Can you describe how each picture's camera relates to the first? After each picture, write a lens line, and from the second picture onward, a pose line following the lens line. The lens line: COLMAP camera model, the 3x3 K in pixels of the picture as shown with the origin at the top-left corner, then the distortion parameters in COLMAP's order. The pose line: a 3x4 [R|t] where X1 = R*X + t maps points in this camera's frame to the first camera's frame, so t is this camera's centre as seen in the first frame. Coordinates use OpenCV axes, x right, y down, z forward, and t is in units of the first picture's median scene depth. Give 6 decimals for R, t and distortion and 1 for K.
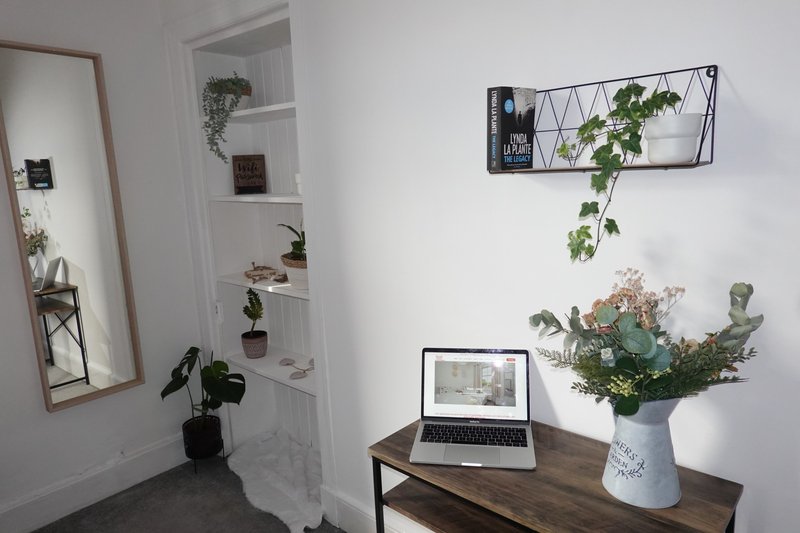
lens RADIAL K [[534.0, 0, 399.2], [0, 534.0, 267.8], [0, 0, 1]] dist [0.007315, 0.004021]
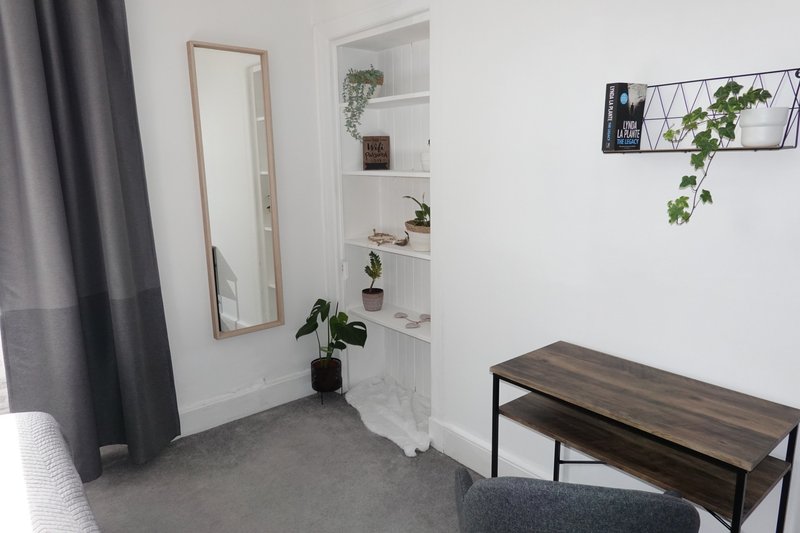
lens RADIAL K [[534.0, 0, 397.6], [0, 534.0, 266.7], [0, 0, 1]] dist [0.007315, 0.004021]
pose [[0.988044, 0.053809, -0.144478, -0.059796], [-0.050177, 0.998329, 0.028672, 0.040822], [0.145780, -0.021079, 0.989092, -0.164968]]
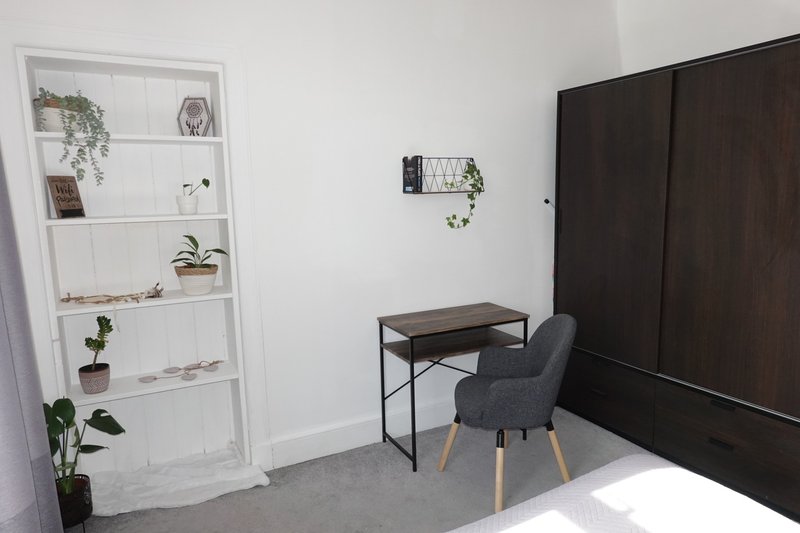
lens RADIAL K [[504.0, 0, 398.7], [0, 504.0, 269.2], [0, 0, 1]] dist [-0.027165, 0.000221]
pose [[0.367316, -0.104127, 0.924249, -0.987916], [0.177058, 0.983370, 0.040422, 0.017190], [-0.913088, 0.148798, 0.379644, 0.186541]]
